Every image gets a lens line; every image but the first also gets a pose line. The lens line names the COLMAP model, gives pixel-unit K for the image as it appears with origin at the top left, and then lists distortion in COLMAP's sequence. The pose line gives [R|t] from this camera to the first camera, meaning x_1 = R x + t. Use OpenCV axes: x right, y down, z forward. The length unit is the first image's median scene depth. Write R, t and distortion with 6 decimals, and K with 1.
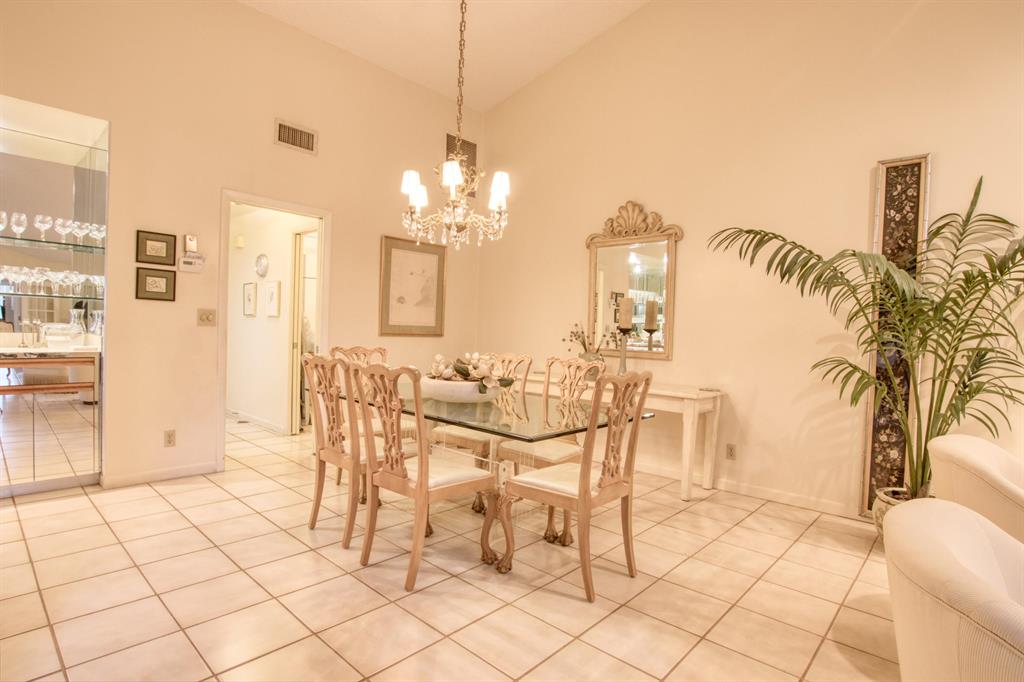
lens RADIAL K [[516.8, 0, 509.6], [0, 516.8, 348.3], [0, 0, 1]] dist [-0.030726, 0.002529]
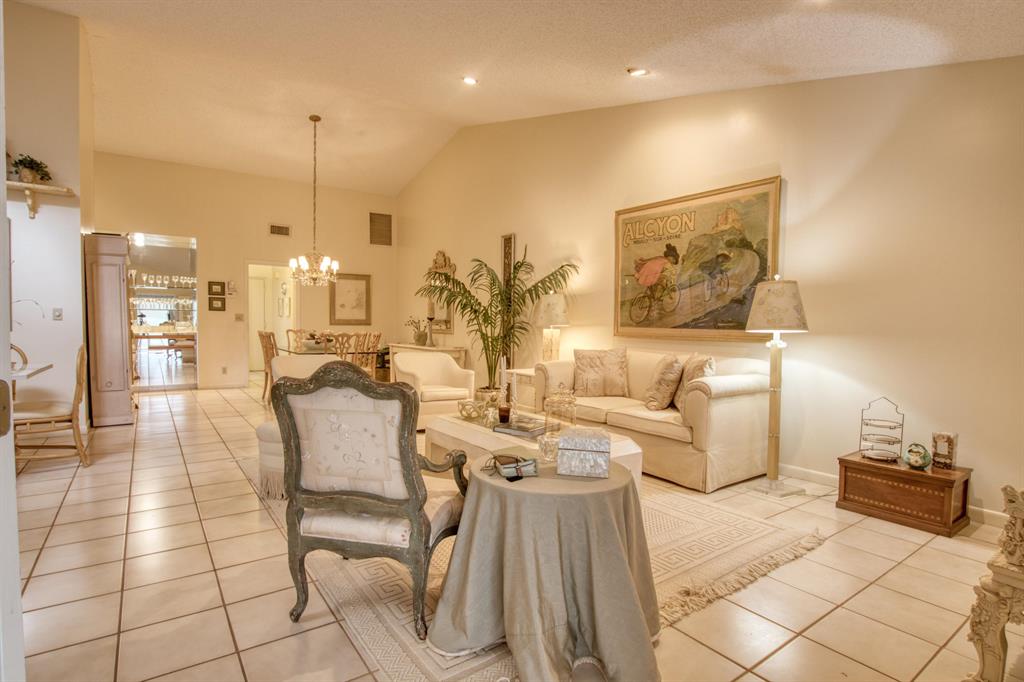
lens RADIAL K [[516.8, 0, 509.6], [0, 516.8, 348.3], [0, 0, 1]] dist [-0.030726, 0.002529]
pose [[0.977934, -0.011539, -0.208596, 1.083786], [0.013886, 0.999856, 0.009789, 0.072246], [0.208453, -0.012470, 0.977953, -0.999156]]
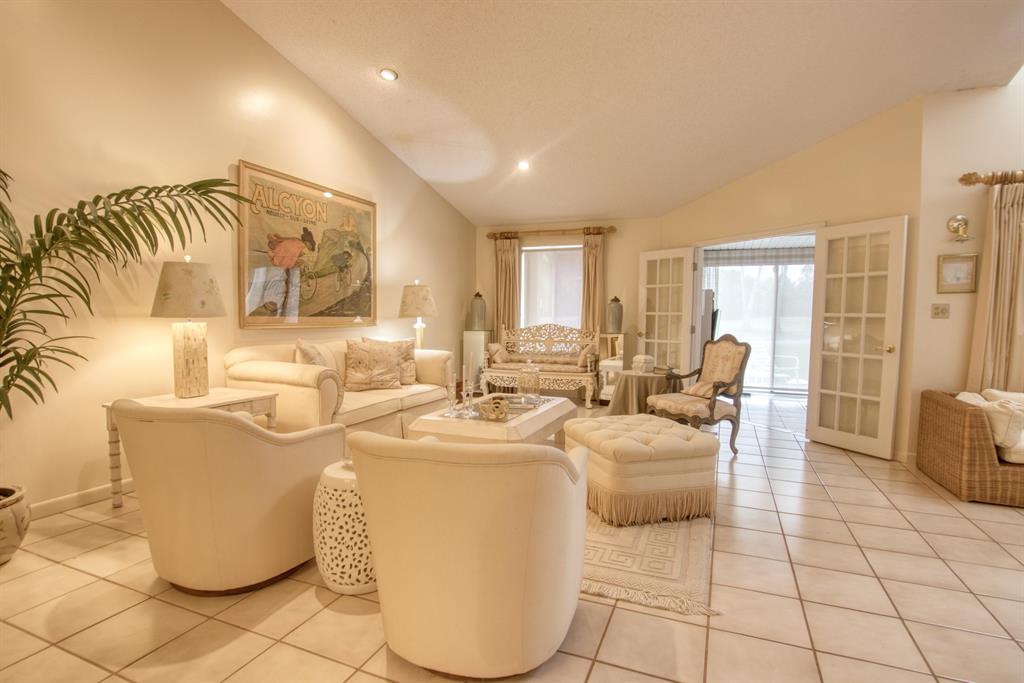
lens RADIAL K [[516.8, 0, 509.6], [0, 516.8, 348.8], [0, 0, 1]] dist [-0.030726, 0.002529]
pose [[-0.341137, -0.099739, 0.934707, -0.159650], [0.010009, 0.993913, 0.109710, -0.016778], [-0.939960, 0.046781, -0.338063, 0.357240]]
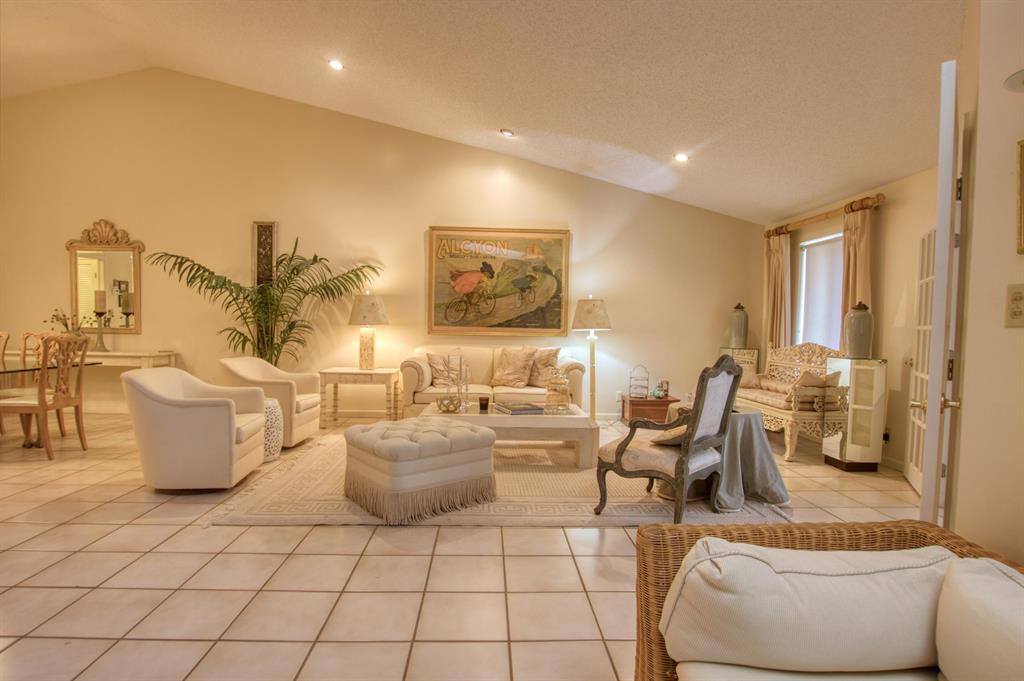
lens RADIAL K [[516.8, 0, 509.6], [0, 516.8, 347.8], [0, 0, 1]] dist [-0.030726, 0.002529]
pose [[0.707578, -0.051409, 0.704762, 0.041433], [0.028695, 0.998618, 0.044034, 0.034085], [-0.706052, -0.010934, 0.708075, -0.893237]]
